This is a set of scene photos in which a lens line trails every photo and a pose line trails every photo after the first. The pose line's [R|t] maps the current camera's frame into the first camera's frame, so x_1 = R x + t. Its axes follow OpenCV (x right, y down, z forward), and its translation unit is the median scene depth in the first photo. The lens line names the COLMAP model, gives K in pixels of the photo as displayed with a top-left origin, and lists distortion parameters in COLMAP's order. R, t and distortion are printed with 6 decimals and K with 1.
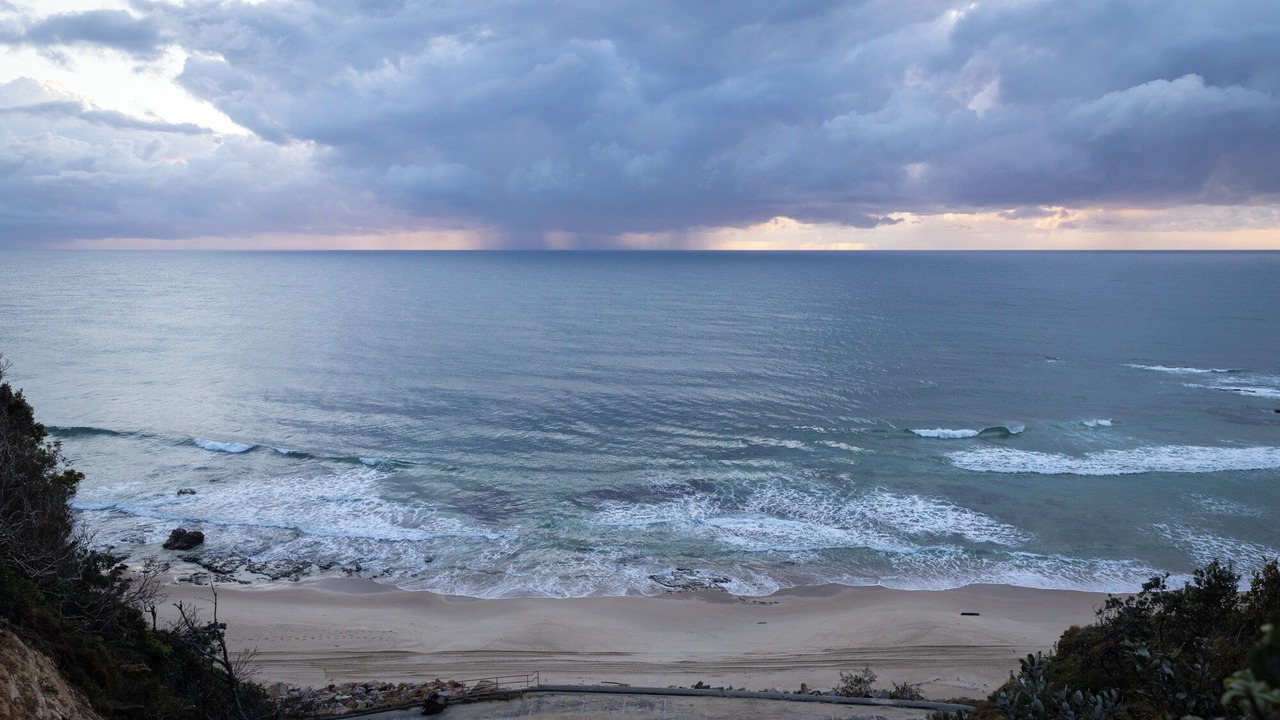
lens RADIAL K [[861.2, 0, 634.3], [0, 861.2, 361.6], [0, 0, 1]] dist [0.003485, -0.003922]
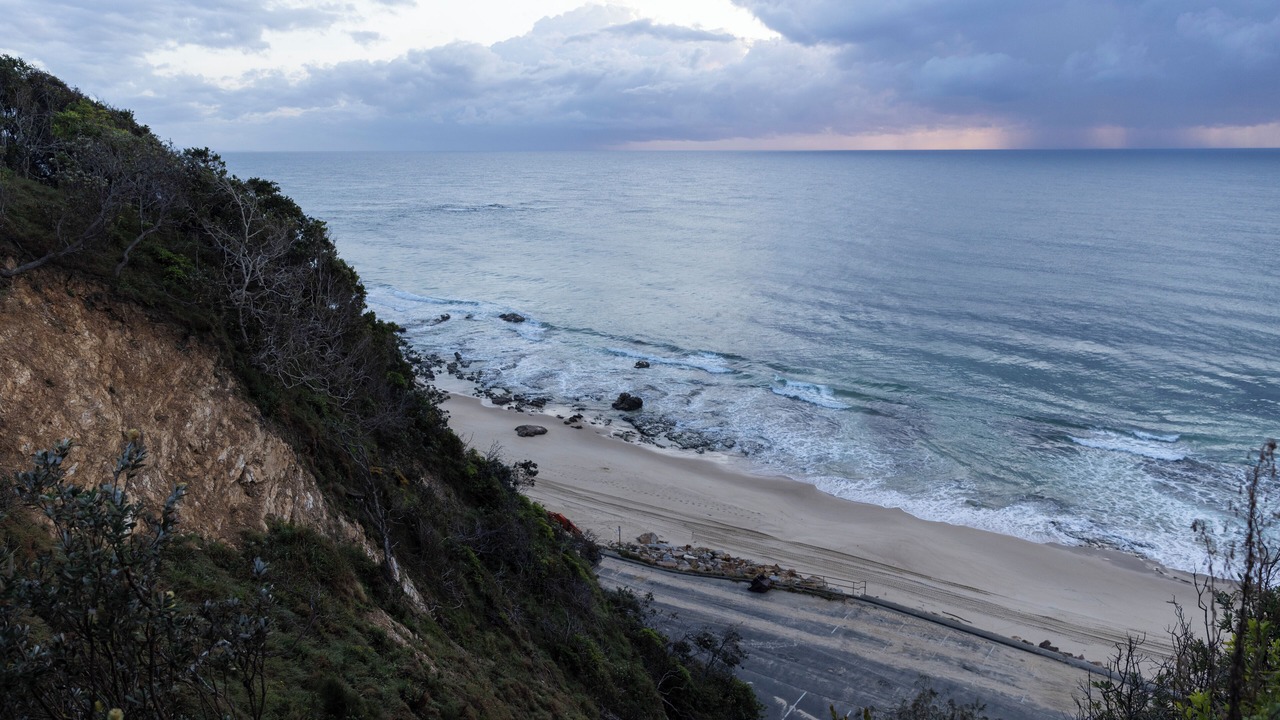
lens RADIAL K [[861.2, 0, 633.2], [0, 861.2, 362.7], [0, 0, 1]] dist [0.003485, -0.003922]
pose [[0.836055, 0.127605, -0.533599, 0.114092], [-0.066535, 0.988980, 0.132255, -0.004085], [0.544595, -0.075069, 0.835332, 0.025560]]
